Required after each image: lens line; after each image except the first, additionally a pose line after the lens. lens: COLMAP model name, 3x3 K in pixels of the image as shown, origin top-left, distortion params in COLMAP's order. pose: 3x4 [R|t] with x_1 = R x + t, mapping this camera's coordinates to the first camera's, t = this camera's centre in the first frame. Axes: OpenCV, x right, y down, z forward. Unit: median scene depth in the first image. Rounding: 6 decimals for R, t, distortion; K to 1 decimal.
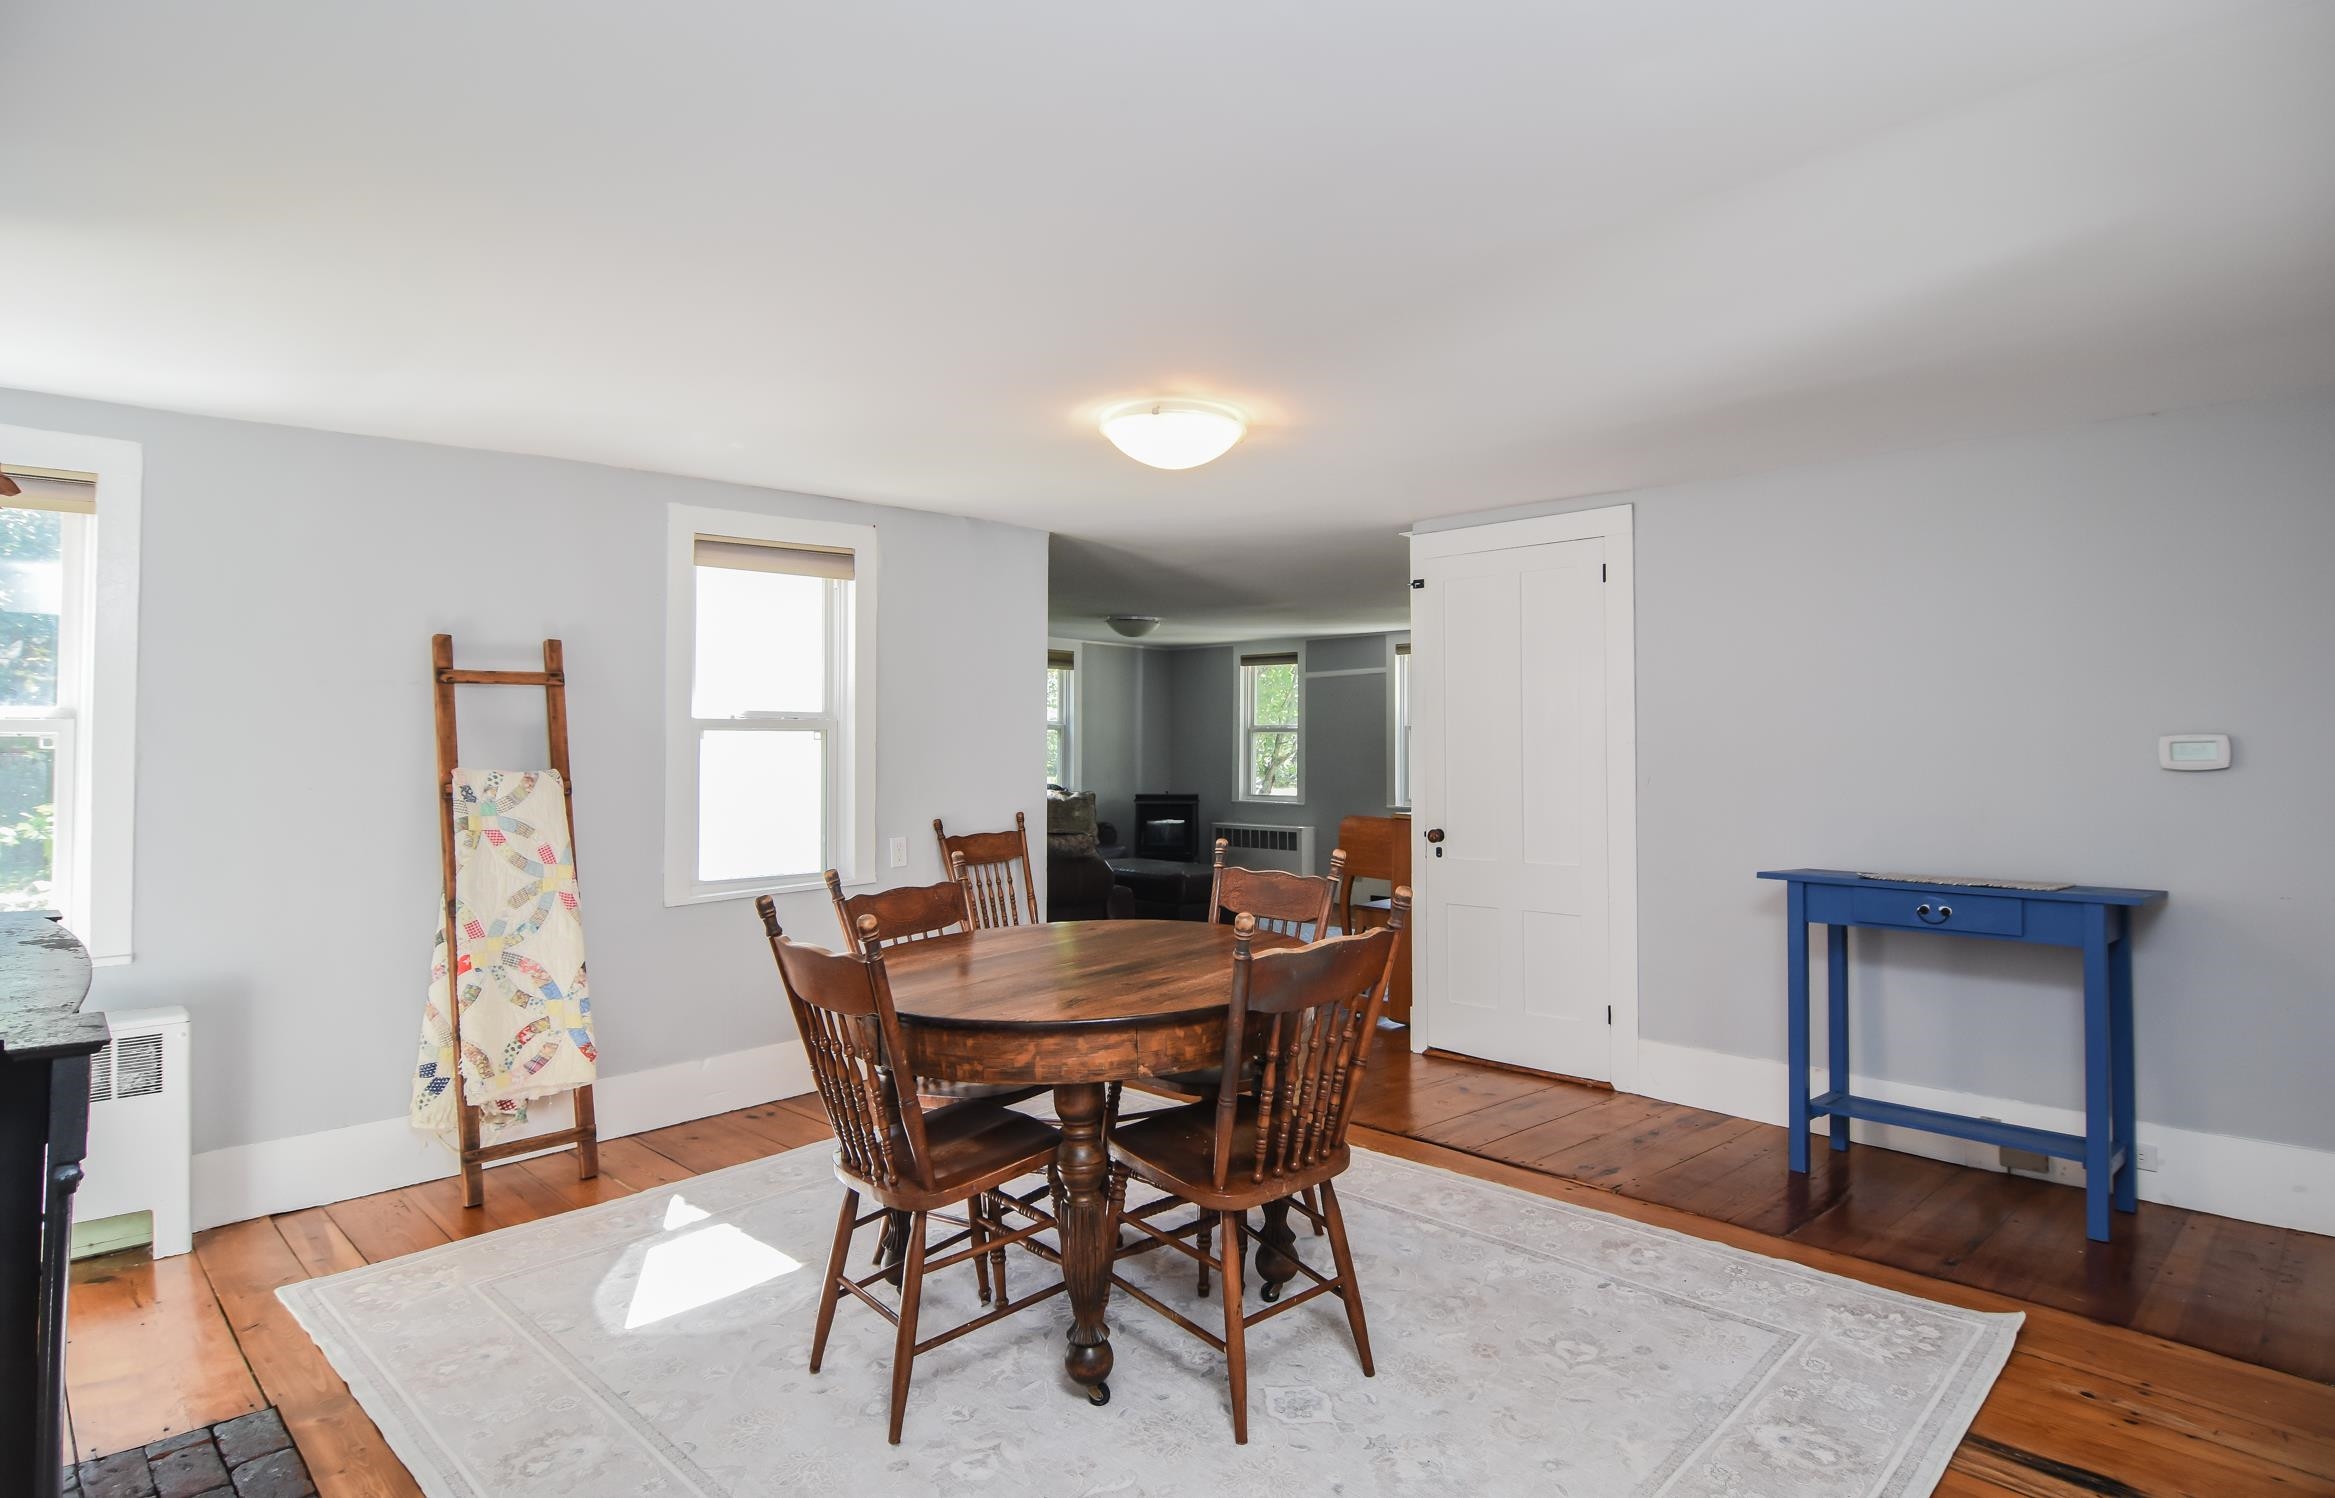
lens RADIAL K [[1224.2, 0, 1213.9], [0, 1224.2, 734.9], [0, 0, 1]] dist [-0.001401, -0.000331]
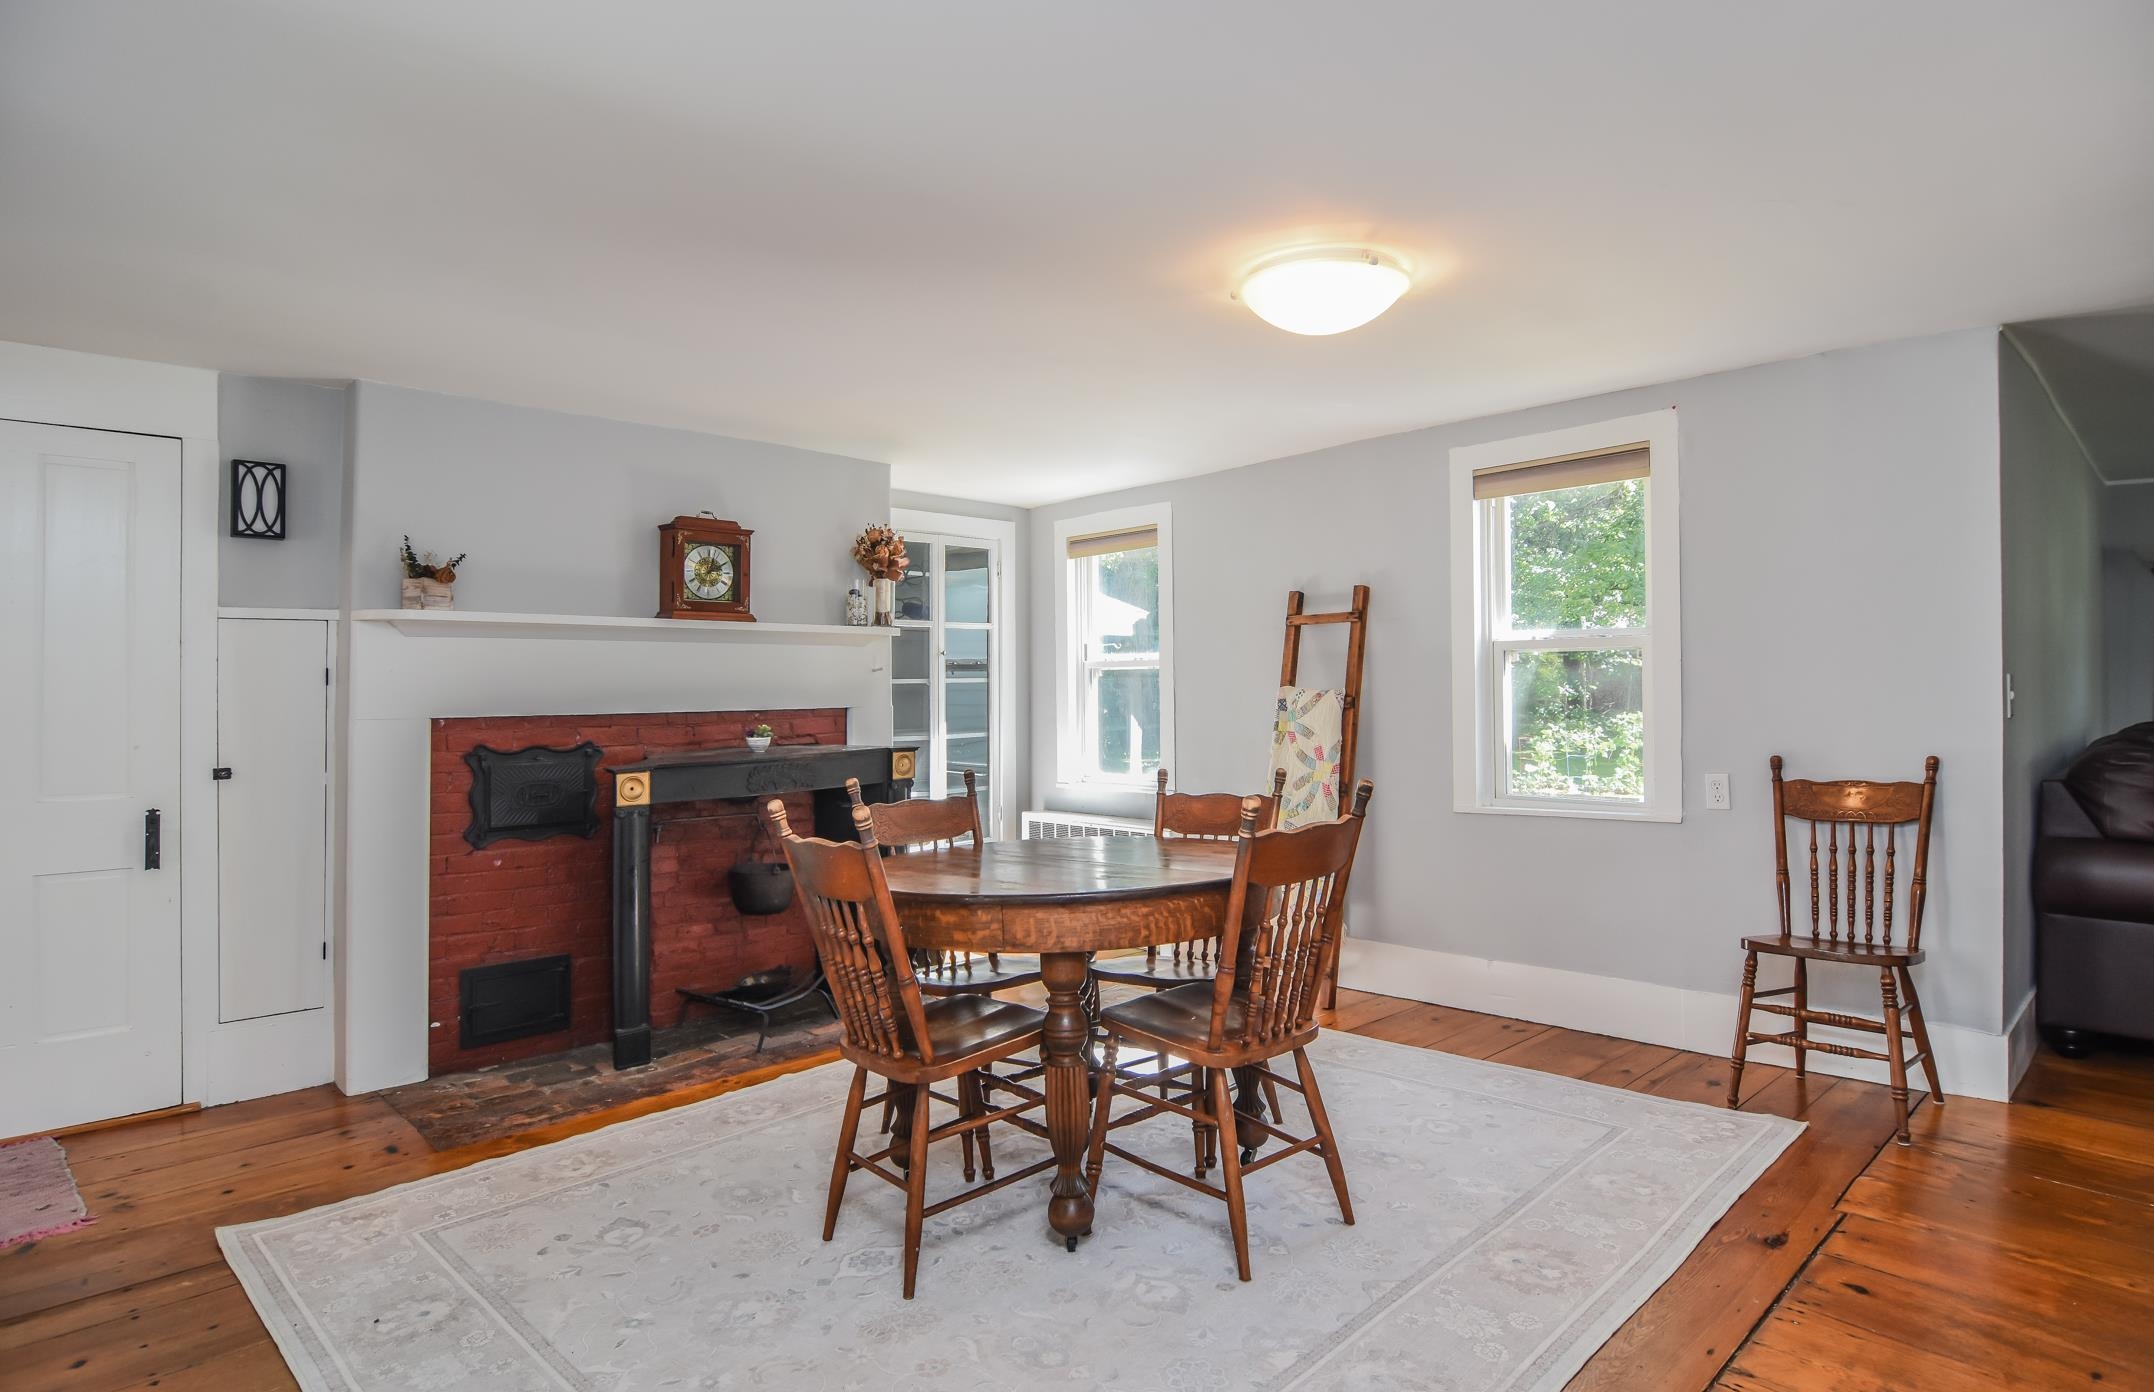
lens RADIAL K [[1171.8, 0, 1080.0], [0, 1171.8, 669.8], [0, 0, 1]] dist [-0.017532, 0.000298]
pose [[-0.009453, -0.009020, -0.999915, 0.534976], [0.020794, 0.999741, -0.009215, 0.011769], [0.999739, -0.020879, -0.009263, 0.576079]]
